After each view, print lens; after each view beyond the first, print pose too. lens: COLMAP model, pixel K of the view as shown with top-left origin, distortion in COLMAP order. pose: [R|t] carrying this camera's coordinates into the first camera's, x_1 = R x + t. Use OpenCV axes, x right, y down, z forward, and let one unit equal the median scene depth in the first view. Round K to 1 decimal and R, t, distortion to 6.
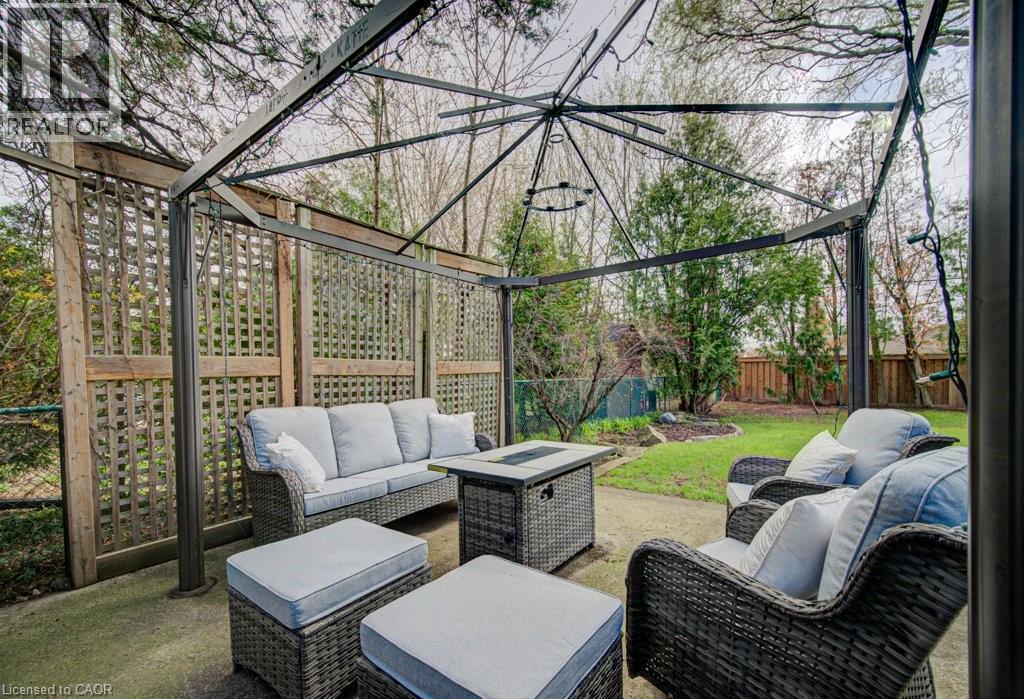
lens RADIAL K [[414.0, 0, 518.2], [0, 414.0, 373.9], [0, 0, 1]] dist [0.001767, 0.000009]
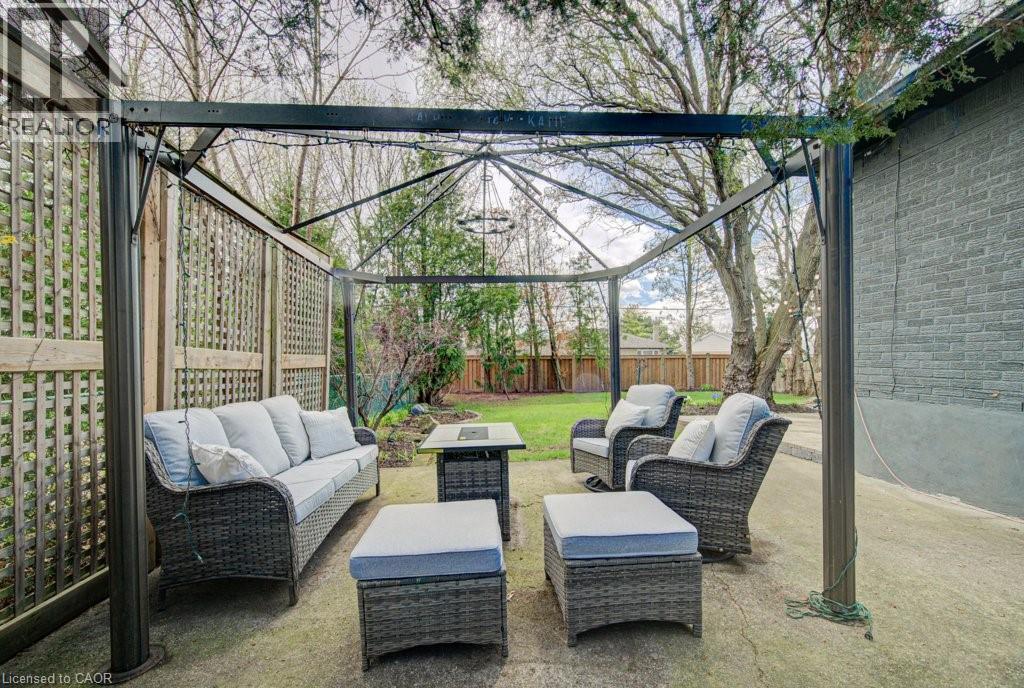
lens RADIAL K [[413.3, 0, 508.6], [0, 413.3, 363.1], [0, 0, 1]] dist [-0.001979, -0.000696]
pose [[0.752694, 0.004817, 0.658352, -0.495370], [0.008540, 0.999818, -0.017079, 0.010411], [-0.658315, 0.018478, 0.752516, 0.019678]]
